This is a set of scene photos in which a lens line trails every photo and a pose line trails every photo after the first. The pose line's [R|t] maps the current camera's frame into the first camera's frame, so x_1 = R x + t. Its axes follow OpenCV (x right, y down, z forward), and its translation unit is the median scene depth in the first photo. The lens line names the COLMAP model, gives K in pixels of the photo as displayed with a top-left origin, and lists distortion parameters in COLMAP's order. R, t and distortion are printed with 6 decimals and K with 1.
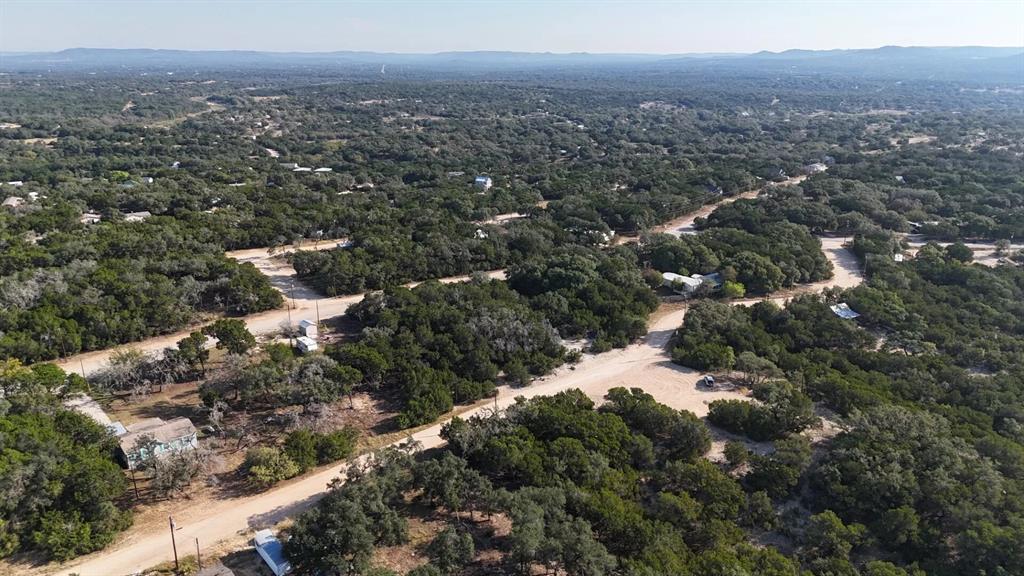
lens RADIAL K [[748.8, 0, 515.5], [0, 748.8, 288.8], [0, 0, 1]] dist [0.079279, -0.087163]
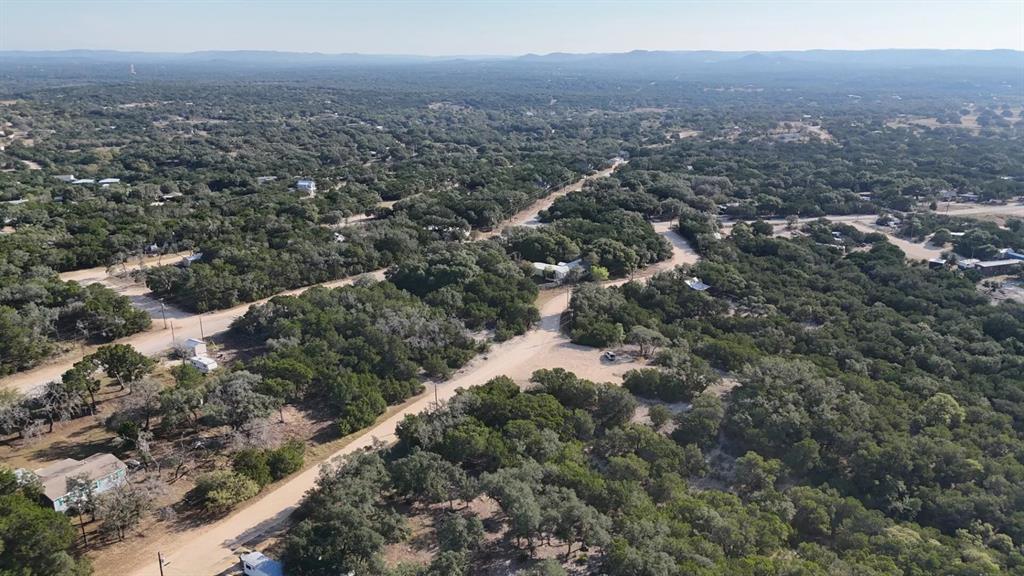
lens RADIAL K [[748.8, 0, 515.5], [0, 748.8, 288.8], [0, 0, 1]] dist [0.079279, -0.087163]
pose [[0.958952, -0.081115, 0.271718, -0.124141], [0.081518, 0.996623, 0.009822, 0.003052], [-0.271597, 0.012731, 0.962327, -0.006599]]
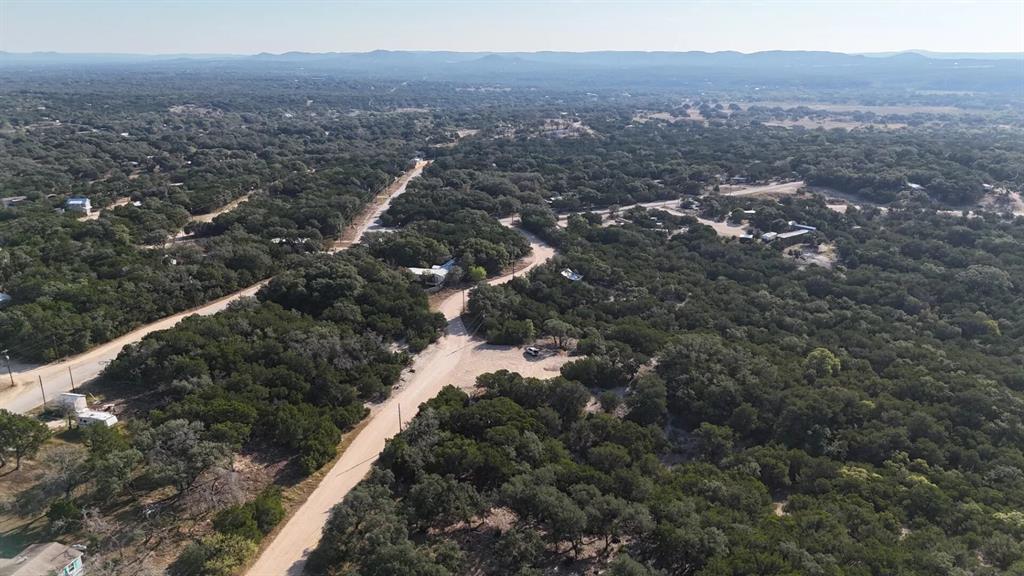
lens RADIAL K [[748.8, 0, 515.5], [0, 748.8, 288.8], [0, 0, 1]] dist [0.079279, -0.087163]
pose [[0.816467, -0.169260, 0.552026, -0.270995], [0.170528, 0.984107, 0.049527, -0.020853], [-0.551635, 0.053698, 0.832355, 0.072836]]
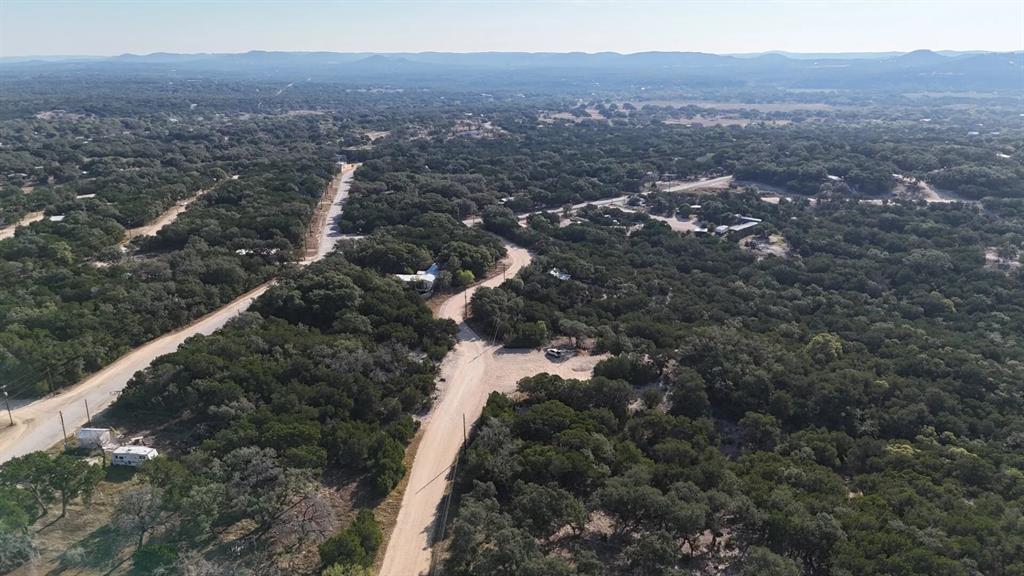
lens RADIAL K [[748.8, 0, 515.5], [0, 748.8, 288.8], [0, 0, 1]] dist [0.079279, -0.087163]
pose [[0.721263, -0.205055, 0.661614, -0.373305], [0.208198, 0.975186, 0.075273, -0.048482], [-0.660631, 0.083455, 0.746057, 0.164675]]
